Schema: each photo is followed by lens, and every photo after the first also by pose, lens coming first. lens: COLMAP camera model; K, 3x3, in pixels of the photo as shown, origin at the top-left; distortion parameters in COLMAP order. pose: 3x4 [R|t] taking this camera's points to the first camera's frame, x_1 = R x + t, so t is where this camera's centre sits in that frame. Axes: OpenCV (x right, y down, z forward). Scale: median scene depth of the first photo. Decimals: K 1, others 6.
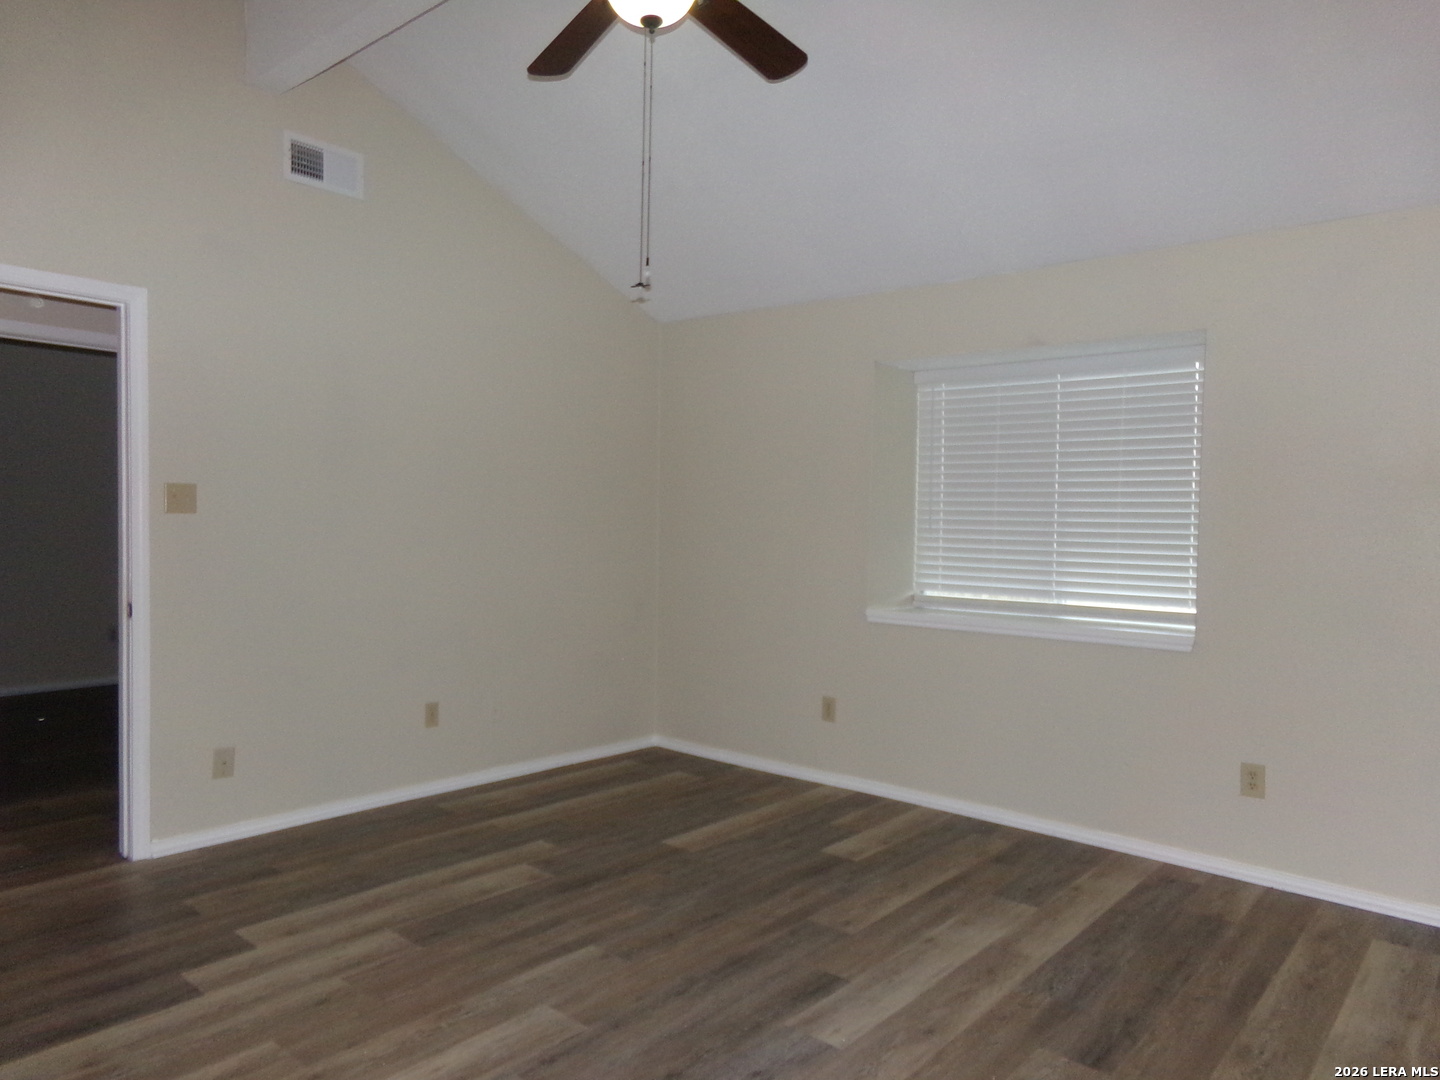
lens RADIAL K [[976.2, 0, 716.8], [0, 976.2, 558.1], [0, 0, 1]] dist [-0.032005, 0.053380]
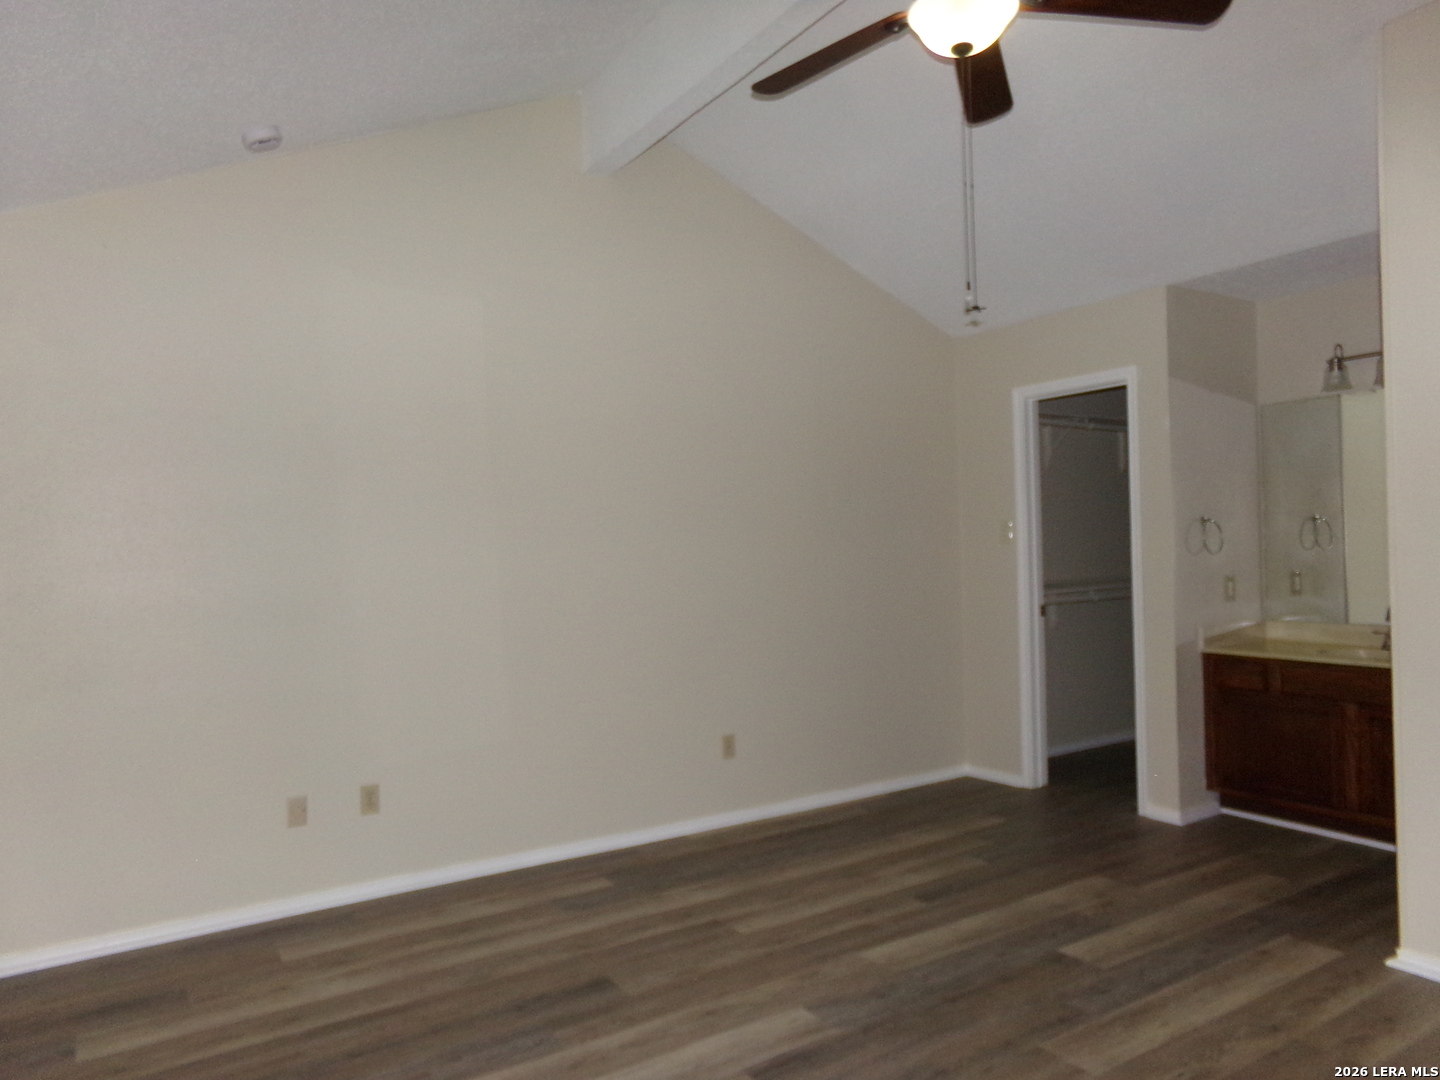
lens RADIAL K [[986.9, 0, 720.0], [0, 986.9, 540.0], [0, 0, 1]] dist [-0.124299, 0.197053]
pose [[-0.956548, 0.008579, 0.291449, -0.093226], [0.020369, 0.999091, 0.037444, -0.070054], [-0.290863, 0.041753, -0.955853, 1.640892]]
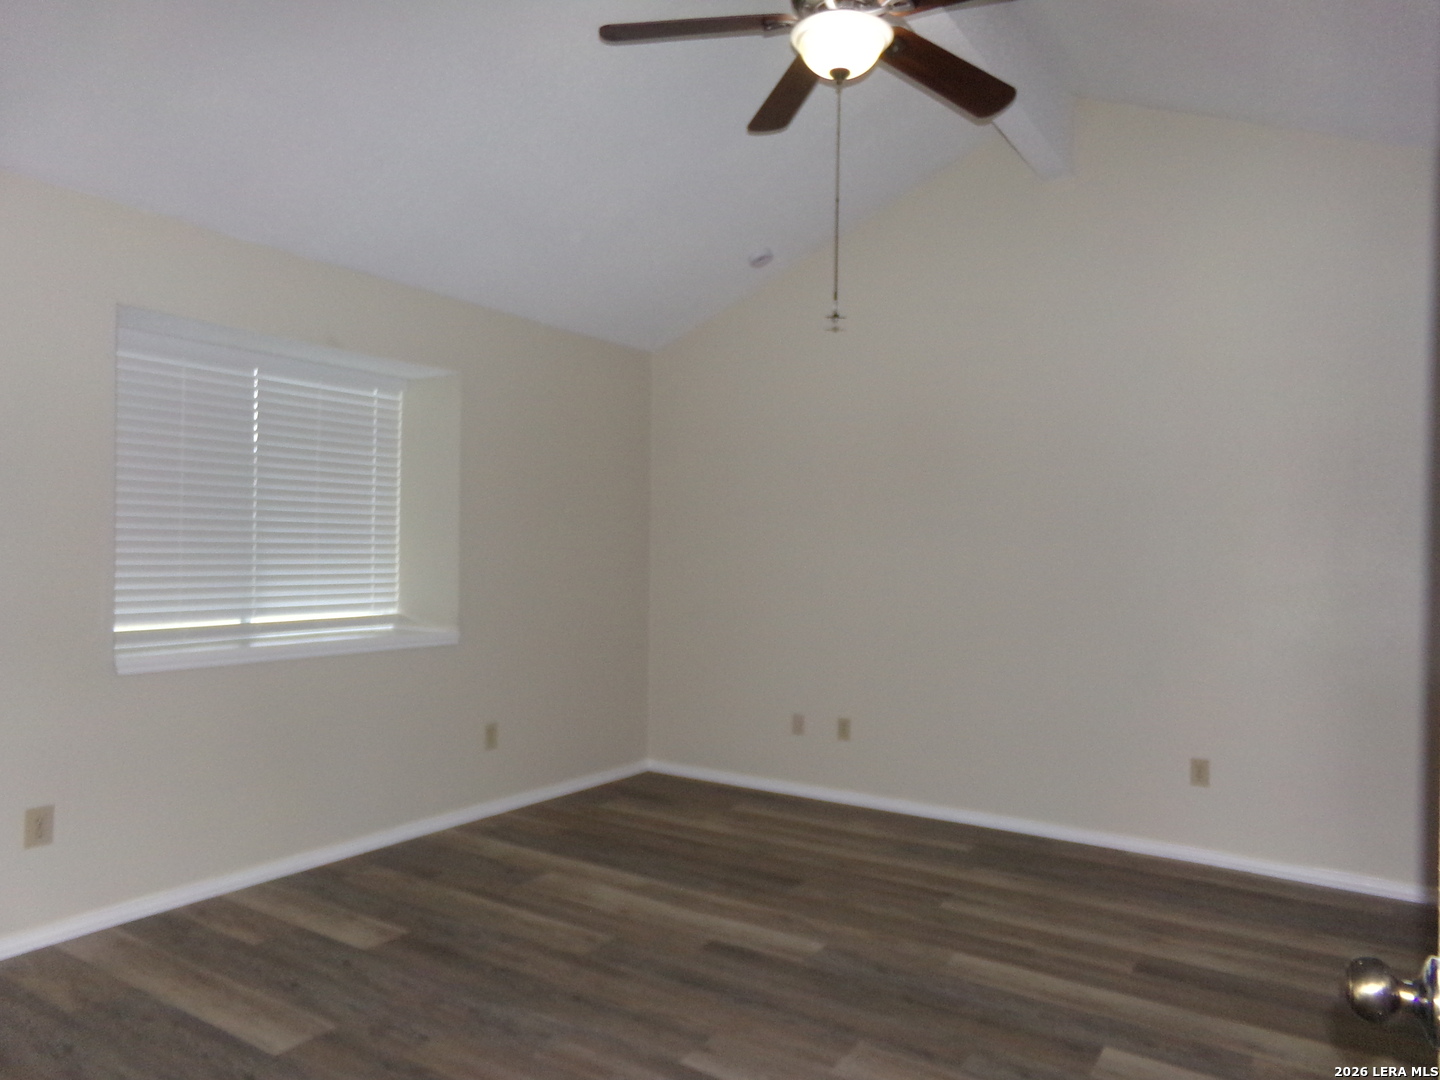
lens RADIAL K [[976.2, 0, 716.8], [0, 976.2, 558.1], [0, 0, 1]] dist [-0.032005, 0.053380]
pose [[-0.128209, -0.028516, 0.991337, -0.890922], [0.022094, 0.999256, 0.031601, -0.046736], [-0.991501, 0.025954, -0.127483, 1.017830]]
